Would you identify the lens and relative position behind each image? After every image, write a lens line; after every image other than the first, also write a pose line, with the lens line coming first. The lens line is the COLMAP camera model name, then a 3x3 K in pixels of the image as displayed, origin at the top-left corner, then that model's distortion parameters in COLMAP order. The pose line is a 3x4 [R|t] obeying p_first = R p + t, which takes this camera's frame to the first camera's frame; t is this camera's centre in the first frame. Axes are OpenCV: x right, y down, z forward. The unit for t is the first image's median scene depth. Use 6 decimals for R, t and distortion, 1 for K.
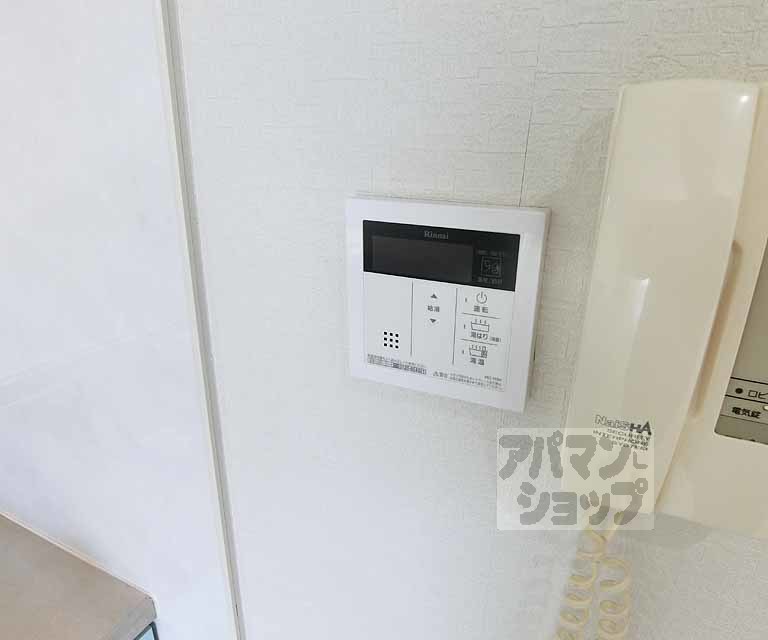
lens RADIAL K [[468.7, 0, 409.2], [0, 468.7, 310.8], [0, 0, 1]] dist [-0.046235, -0.002007]
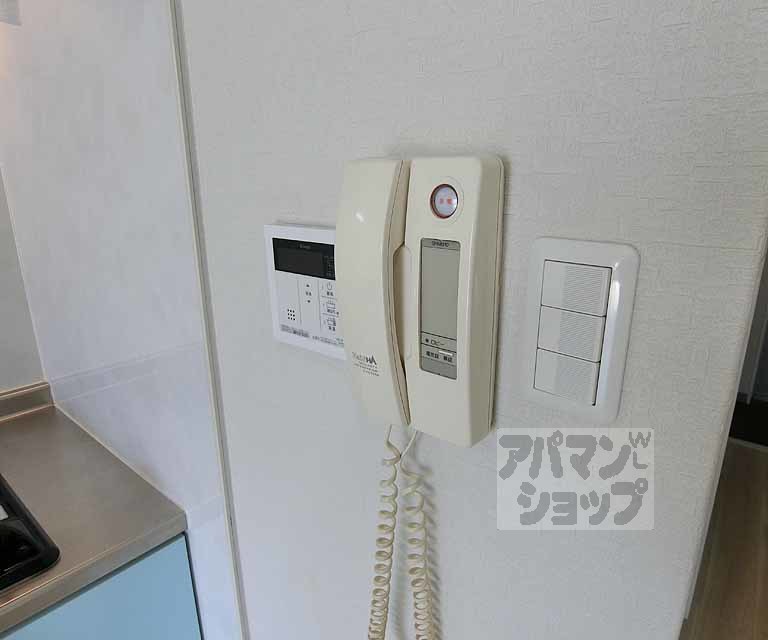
lens RADIAL K [[468.7, 0, 409.2], [0, 468.7, 310.8], [0, 0, 1]] dist [-0.046235, -0.002007]
pose [[0.968938, 0.040862, -0.243905, 0.756126], [-0.056164, 0.996843, -0.056113, 0.120686], [0.240843, 0.068069, 0.968174, -0.425248]]
